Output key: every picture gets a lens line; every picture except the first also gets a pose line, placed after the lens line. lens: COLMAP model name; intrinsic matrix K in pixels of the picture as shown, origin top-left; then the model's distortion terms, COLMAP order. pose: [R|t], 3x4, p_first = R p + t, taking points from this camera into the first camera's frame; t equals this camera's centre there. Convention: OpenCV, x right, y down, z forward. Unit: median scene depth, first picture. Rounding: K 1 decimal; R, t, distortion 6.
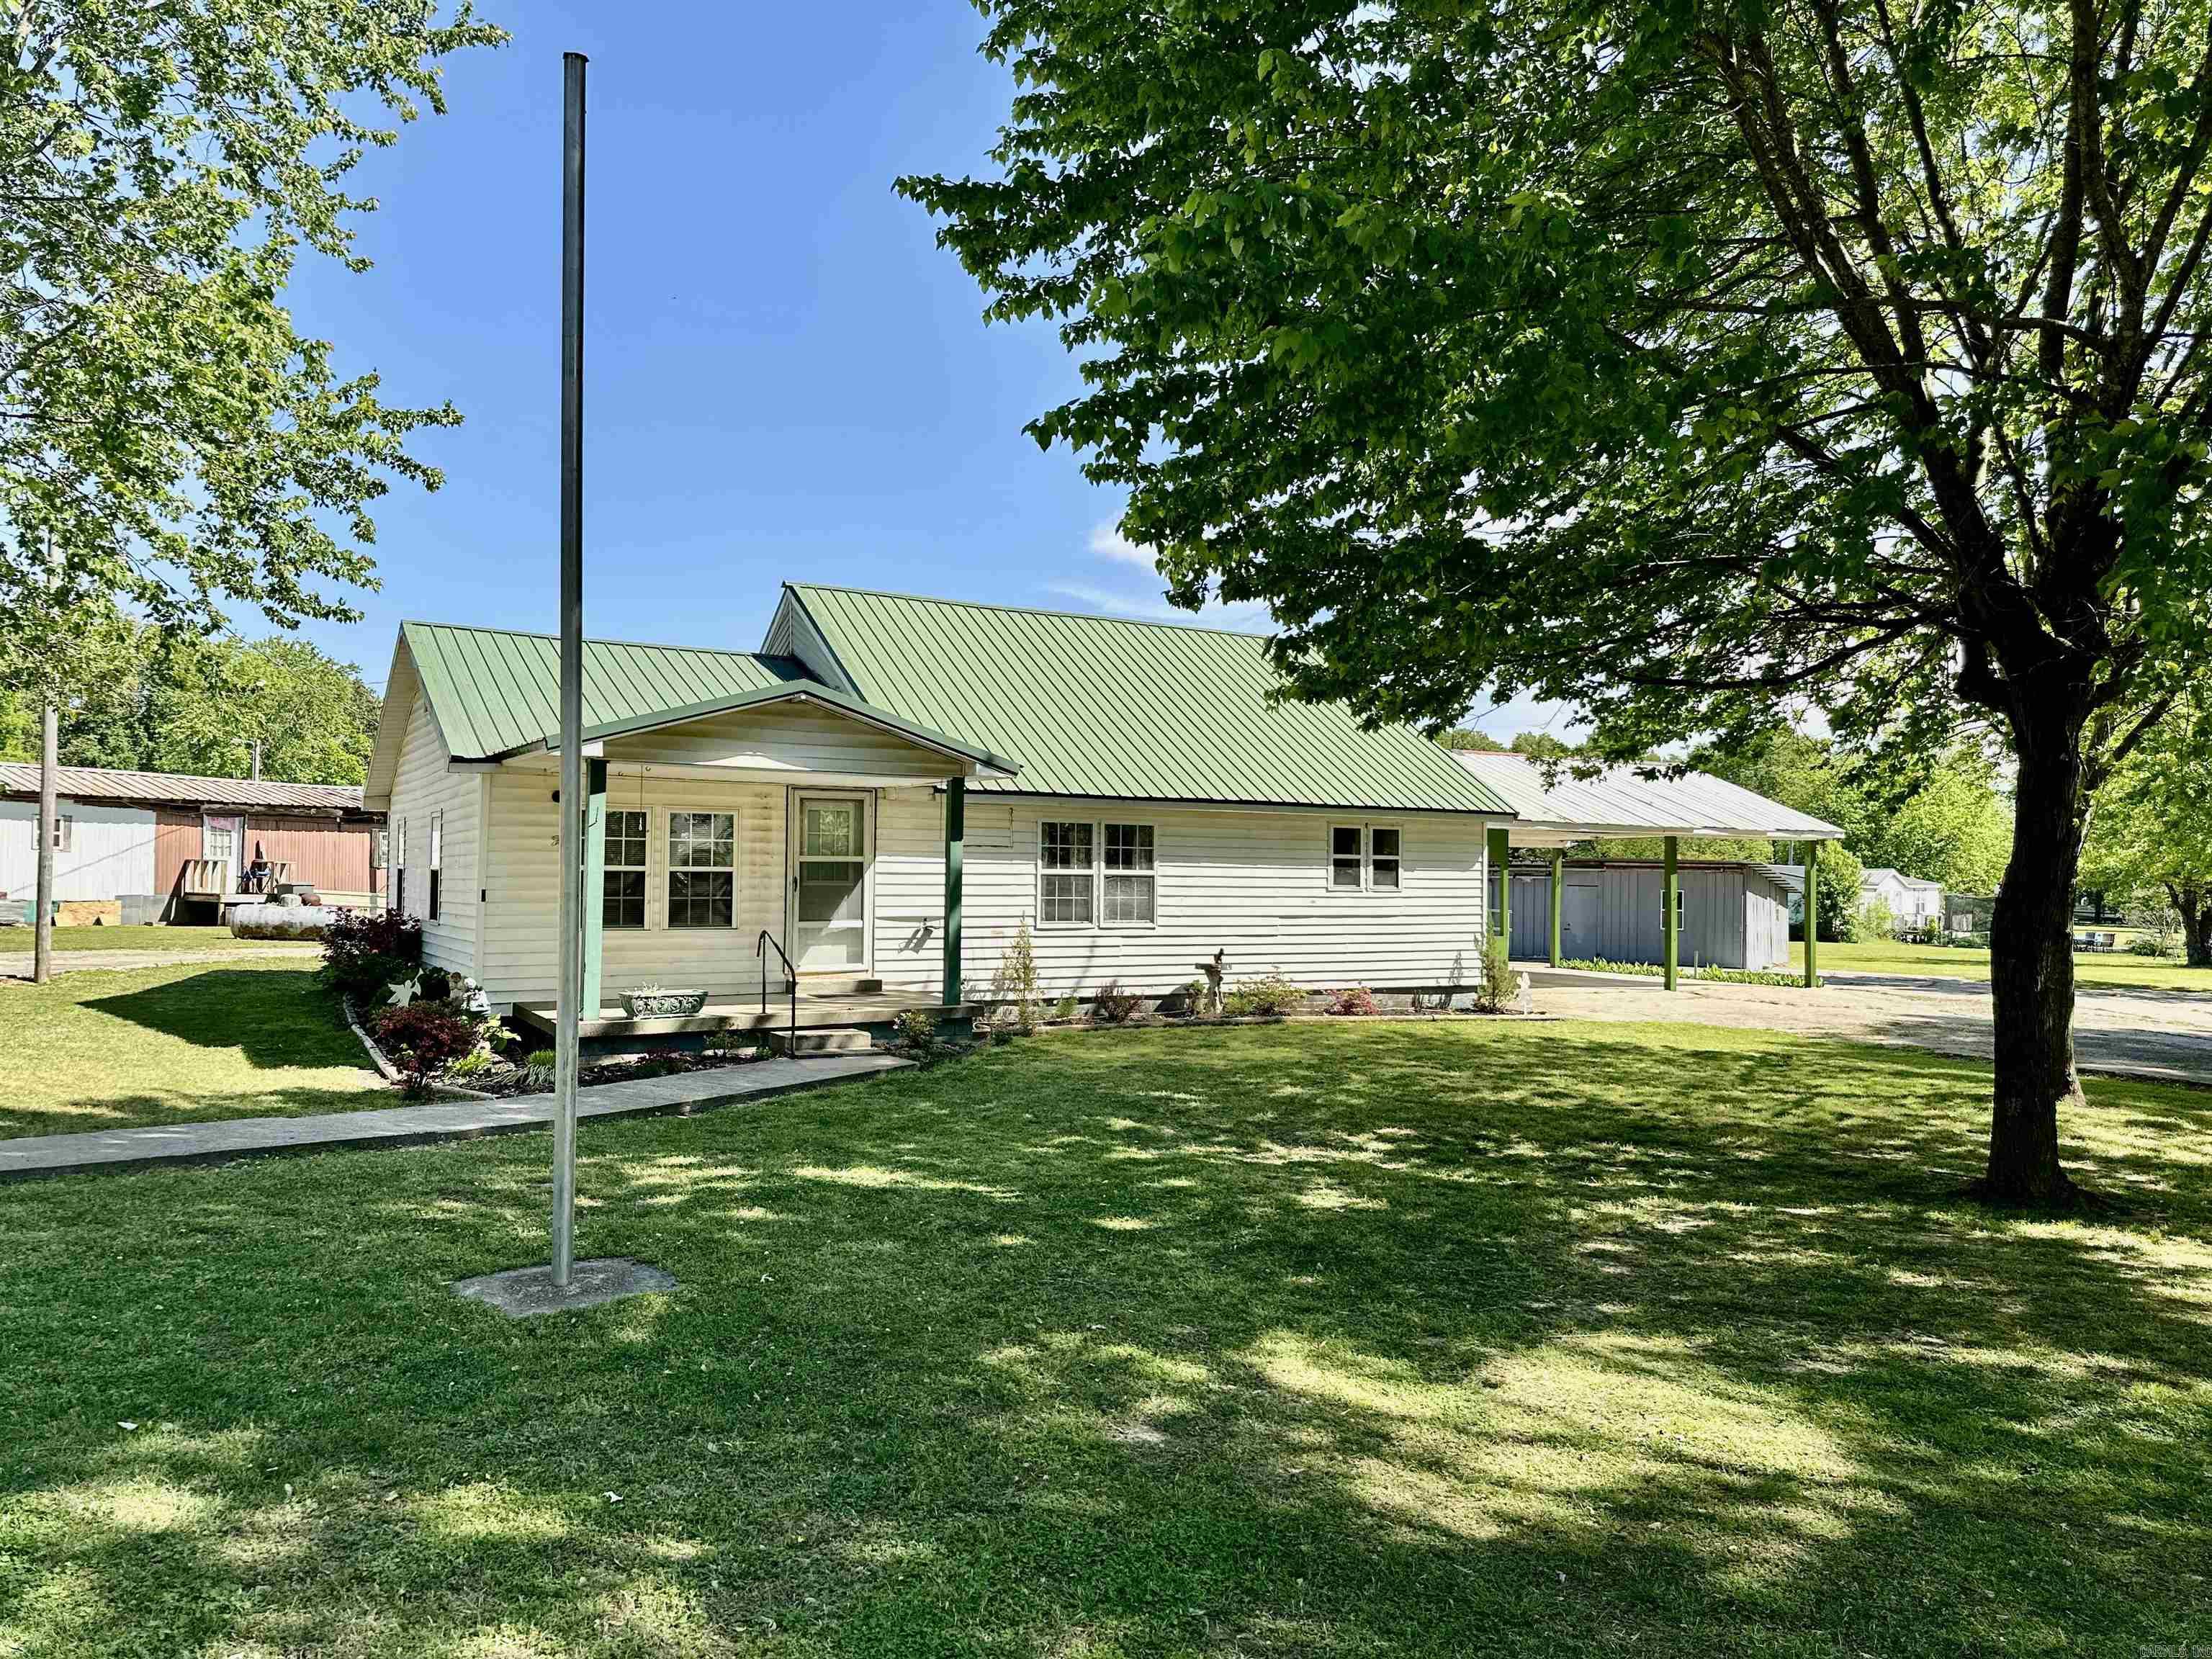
lens RADIAL K [[1529.9, 0, 1106.0], [0, 1529.9, 829.5], [0, 0, 1]] dist [0.073396, -0.084608]
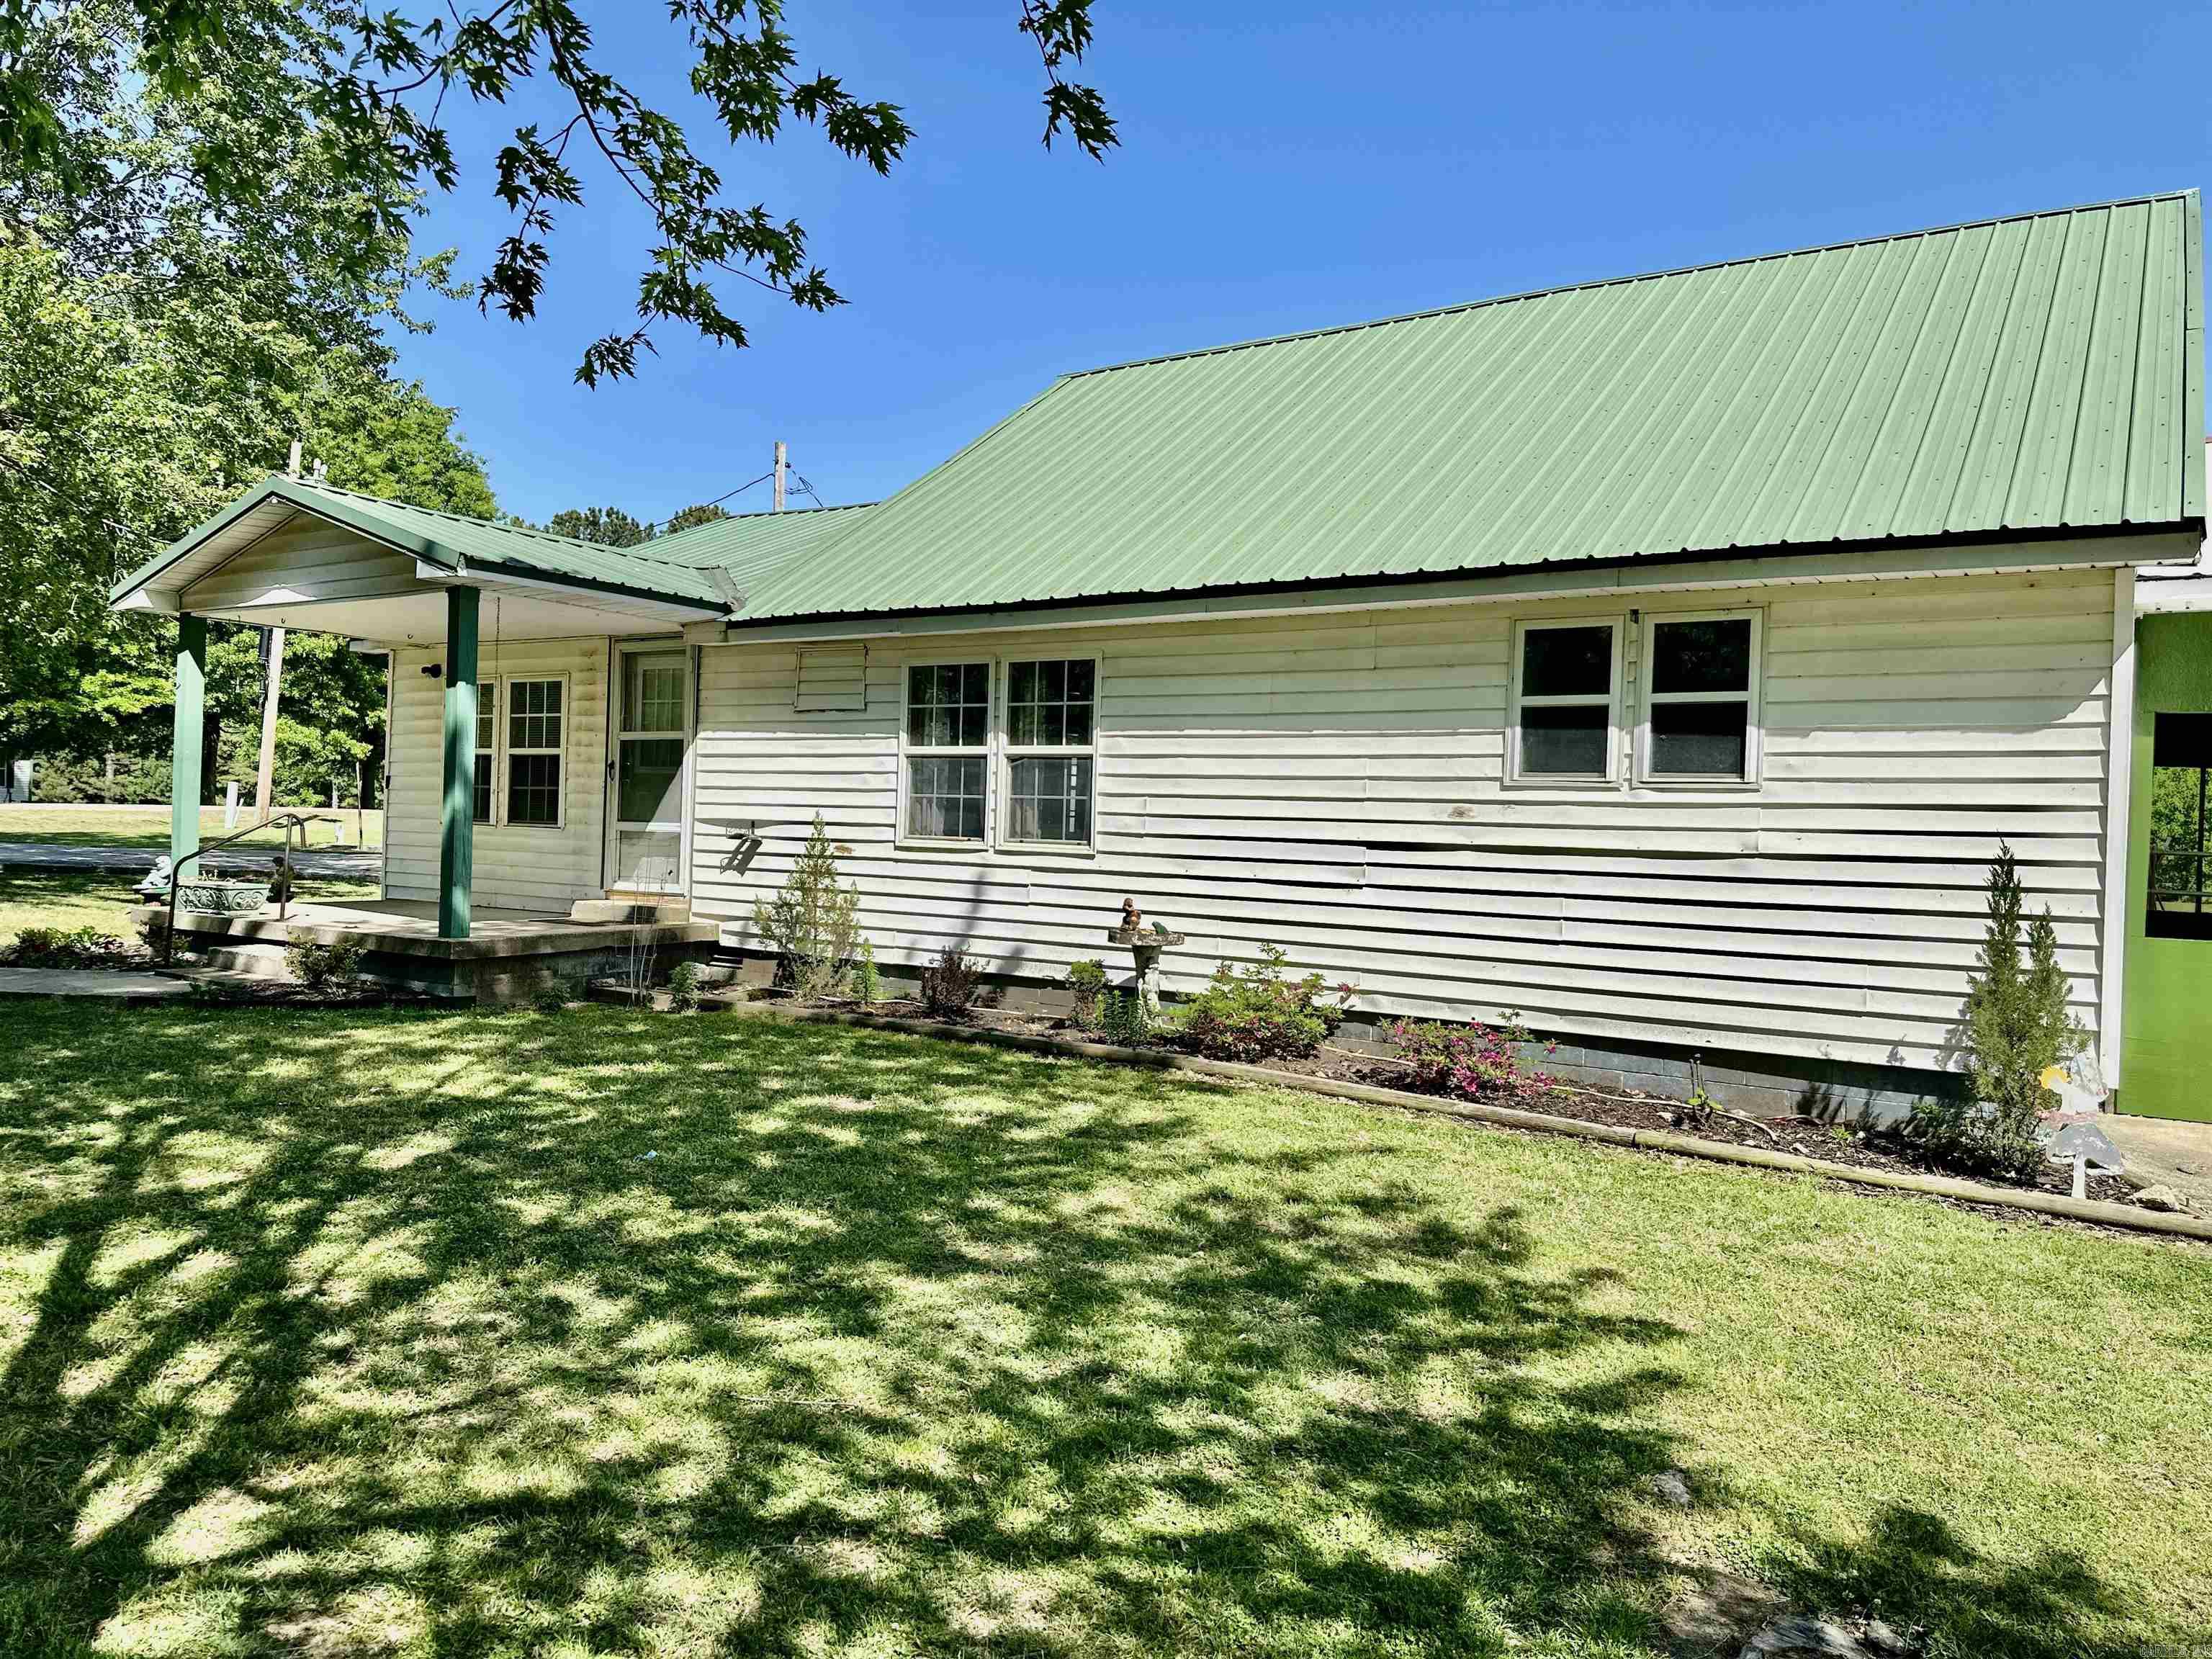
lens RADIAL K [[1529.9, 0, 1106.0], [0, 1529.9, 829.5], [0, 0, 1]] dist [0.073396, -0.084608]
pose [[0.443212, -0.001998, -0.896415, 0.503708], [-0.006212, 0.999967, -0.005301, 0.058373], [0.896395, 0.007917, 0.443185, 0.778239]]
